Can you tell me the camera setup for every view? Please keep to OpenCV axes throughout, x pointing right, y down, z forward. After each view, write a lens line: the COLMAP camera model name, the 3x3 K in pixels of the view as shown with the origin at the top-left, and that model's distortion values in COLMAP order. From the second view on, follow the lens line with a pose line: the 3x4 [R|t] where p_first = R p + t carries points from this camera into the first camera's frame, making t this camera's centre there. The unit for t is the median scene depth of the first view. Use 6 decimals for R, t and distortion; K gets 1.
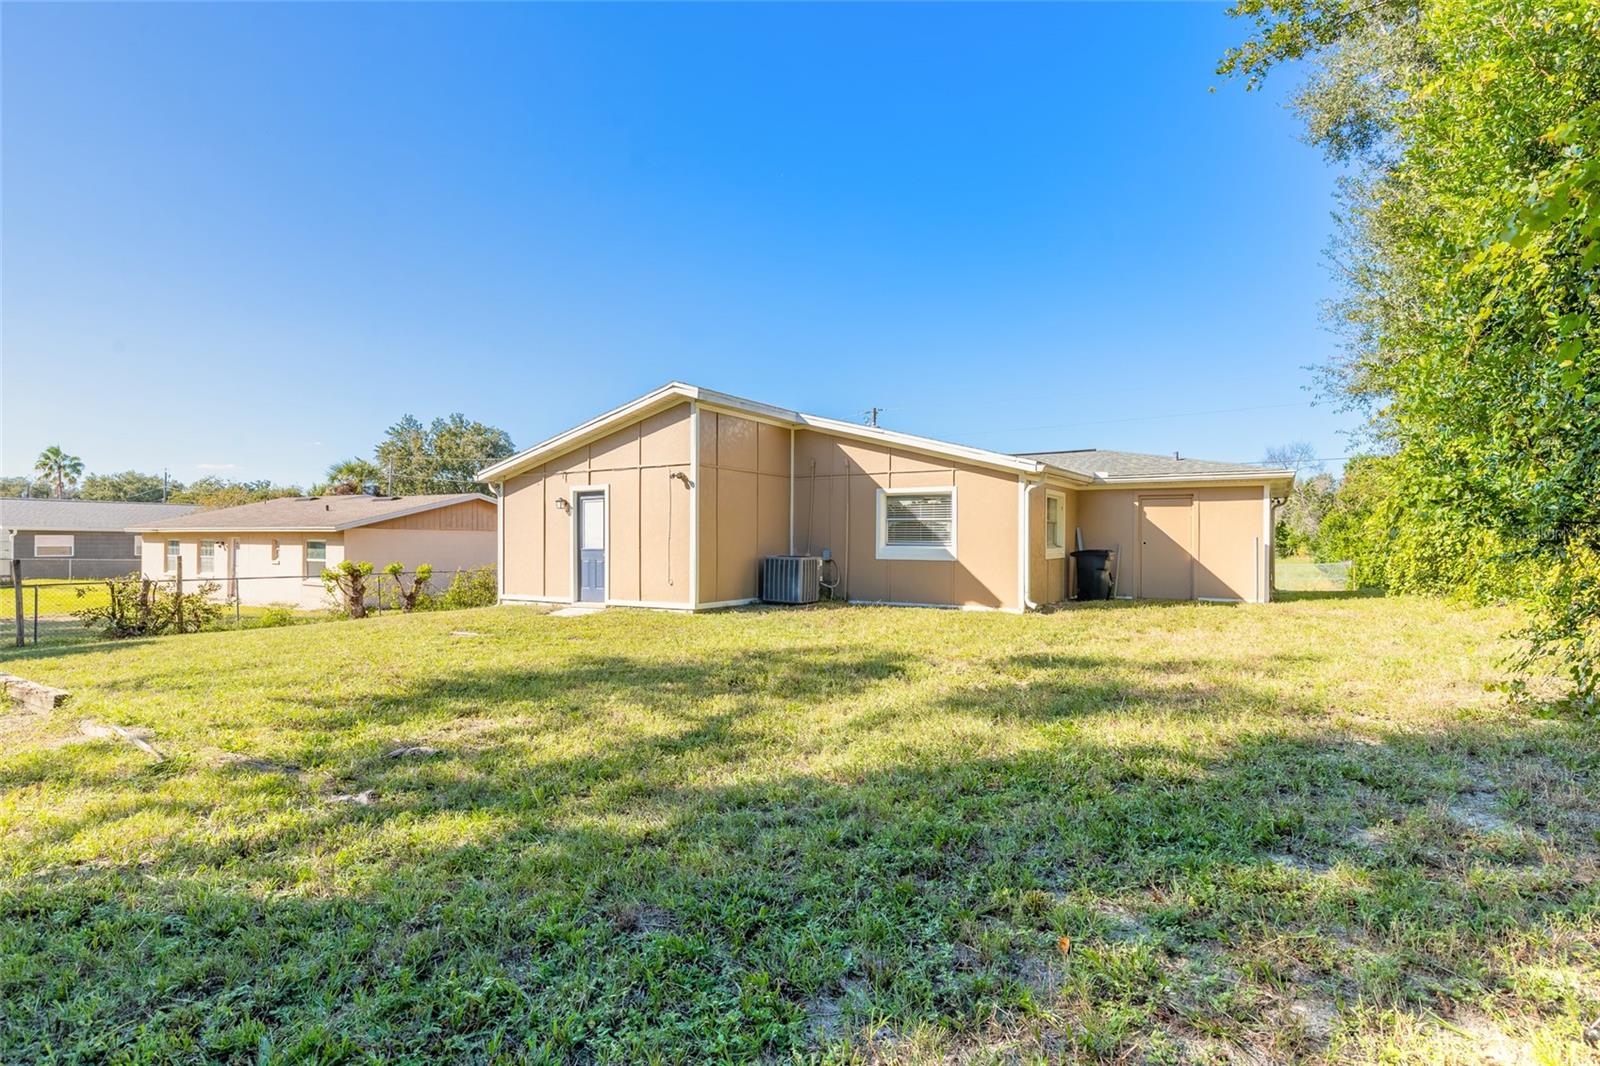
lens RADIAL K [[768.3, 0, 807.8], [0, 768.3, 535.6], [0, 0, 1]] dist [0.000570, 0.000379]
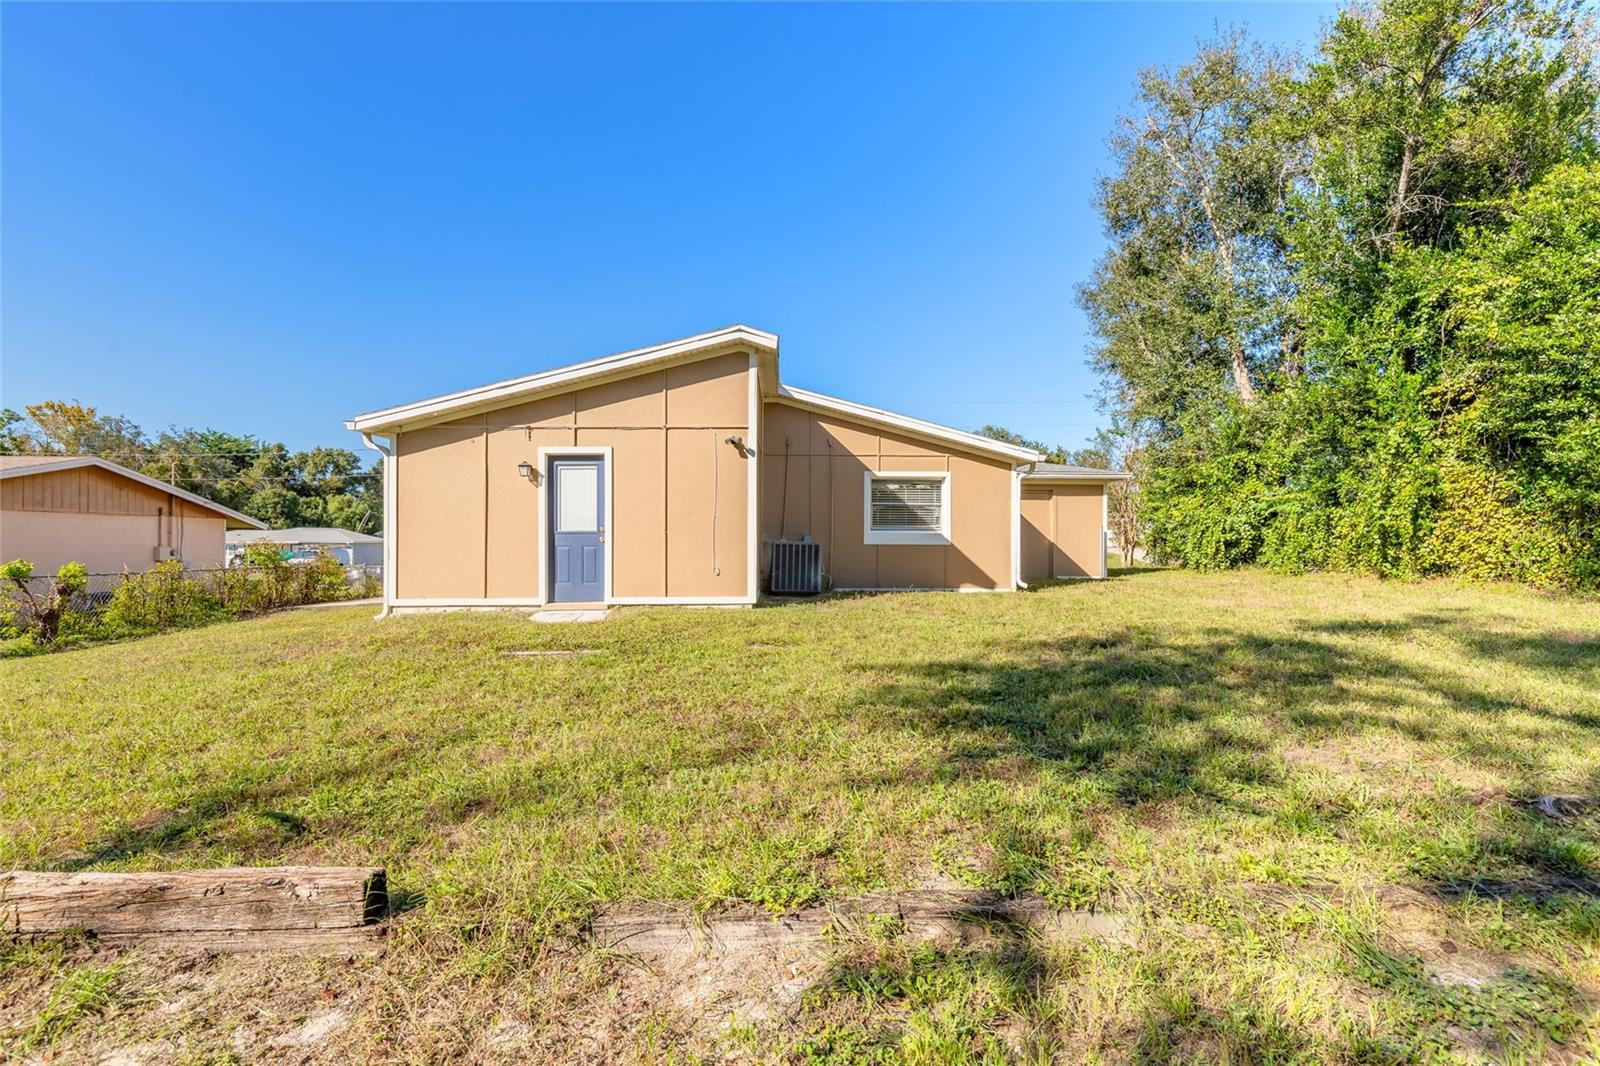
lens RADIAL K [[724.0, 0, 798.1], [0, 724.0, 533.2], [0, 0, 1]] dist [0.008500, -0.001346]
pose [[0.845518, 0.004437, 0.533928, -0.474923], [-0.002412, 0.999987, -0.004490, 0.021375], [-0.533941, 0.002508, 0.845518, 0.284094]]
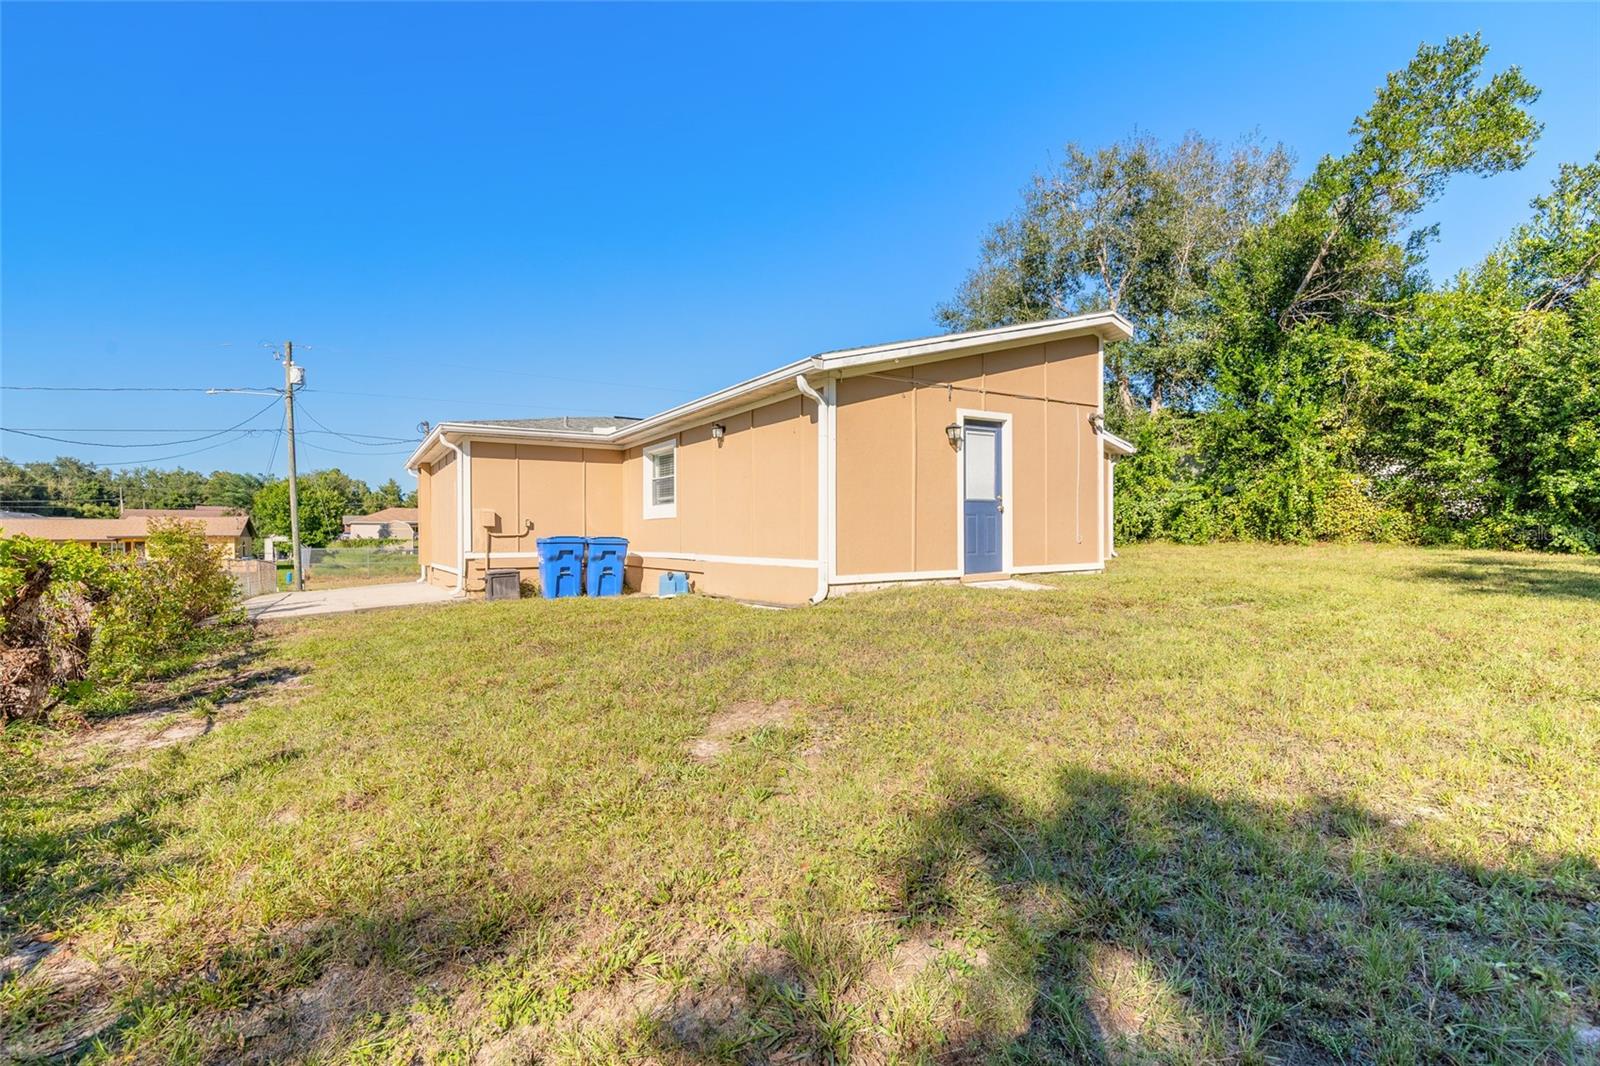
lens RADIAL K [[724.0, 0, 797.9], [0, 724.0, 531.2], [0, 0, 1]] dist [0.008500, -0.001346]
pose [[0.466807, 0.000169, 0.884359, -0.960763], [0.002858, 0.999994, -0.001700, 0.047486], [-0.884355, 0.003322, 0.466804, 0.831606]]
